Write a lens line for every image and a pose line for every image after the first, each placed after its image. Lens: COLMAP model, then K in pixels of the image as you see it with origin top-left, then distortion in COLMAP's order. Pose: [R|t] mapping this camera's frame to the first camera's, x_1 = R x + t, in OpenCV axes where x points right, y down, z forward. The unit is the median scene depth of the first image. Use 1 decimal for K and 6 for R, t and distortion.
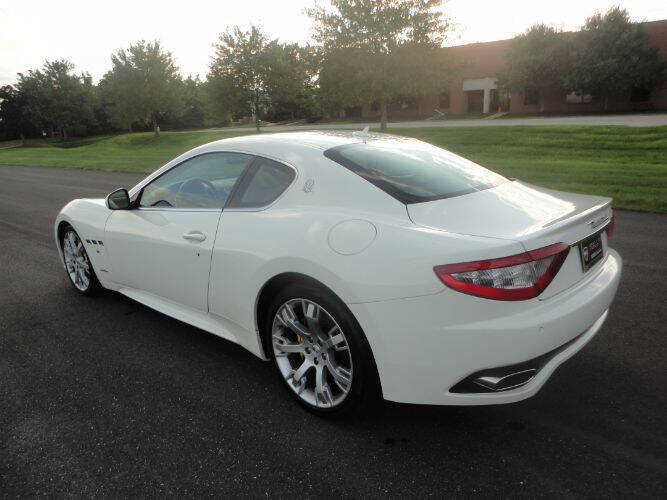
lens RADIAL K [[482.9, 0, 331.0], [0, 482.9, 253.3], [0, 0, 1]] dist [-0.008764, -0.001638]
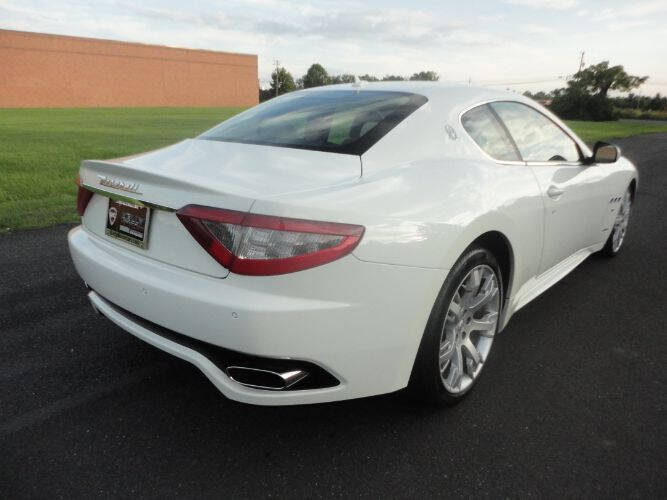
lens RADIAL K [[482.9, 0, 331.4], [0, 482.9, 247.7], [0, 0, 1]] dist [-0.008764, -0.001638]
pose [[0.024331, 0.327265, -0.944619, 0.714073], [-0.288682, 0.906946, 0.306777, -0.169088], [0.957116, 0.265230, 0.116543, 0.673799]]
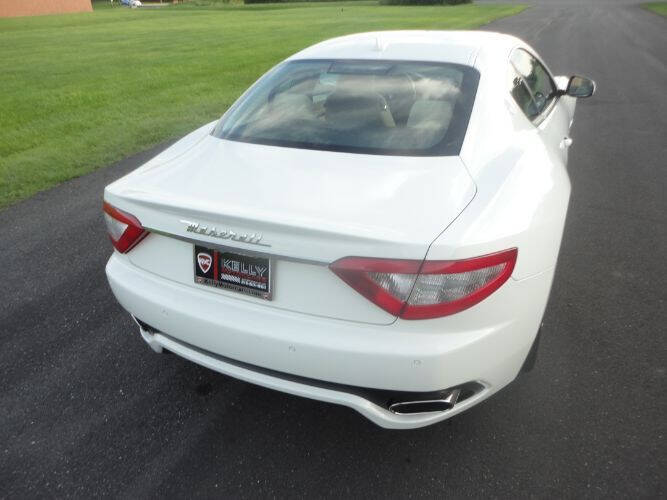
lens RADIAL K [[482.9, 0, 340.1], [0, 482.9, 250.6], [0, 0, 1]] dist [-0.008764, -0.001638]
pose [[0.314125, 0.477882, -0.820338, 0.621994], [-0.244255, 0.875669, 0.416584, -0.195192], [0.917423, 0.069512, 0.391795, 0.471320]]
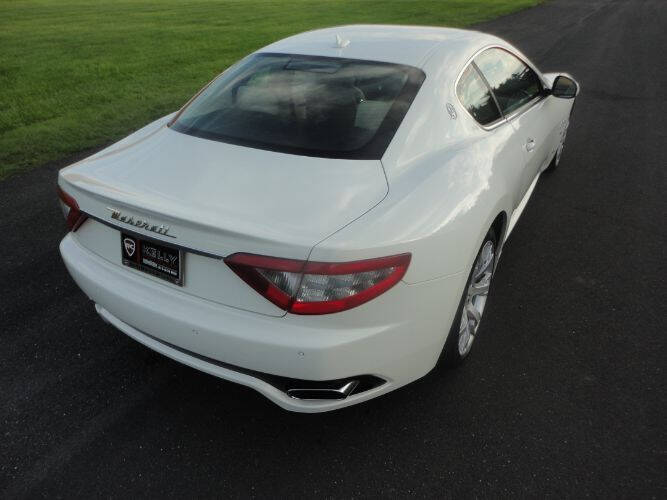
lens RADIAL K [[482.9, 0, 338.2], [0, 482.9, 247.6], [0, 0, 1]] dist [-0.008764, -0.001638]
pose [[0.222446, 0.527098, -0.820174, 0.663822], [-0.269664, 0.841696, 0.467792, -0.246132], [0.936909, 0.117113, 0.329372, 0.555639]]
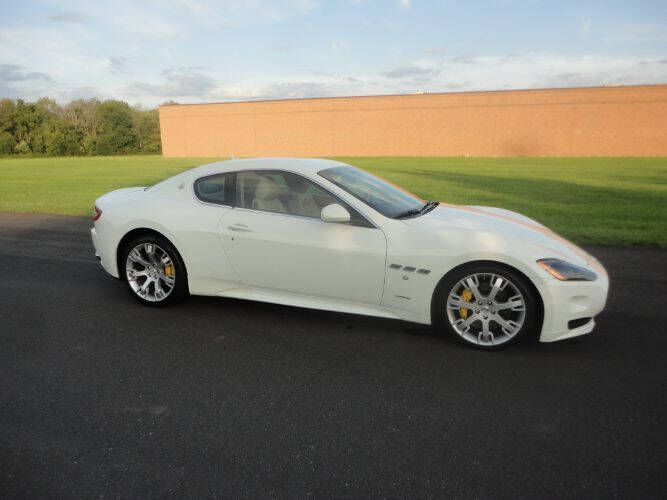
lens RADIAL K [[482.9, 0, 341.8], [0, 482.9, 253.9], [0, 0, 1]] dist [-0.008764, -0.001638]
pose [[-0.907513, 0.132511, -0.398574, 0.316972], [-0.077054, 0.880303, 0.468112, -0.560257], [0.412896, 0.455530, -0.788676, 1.897909]]
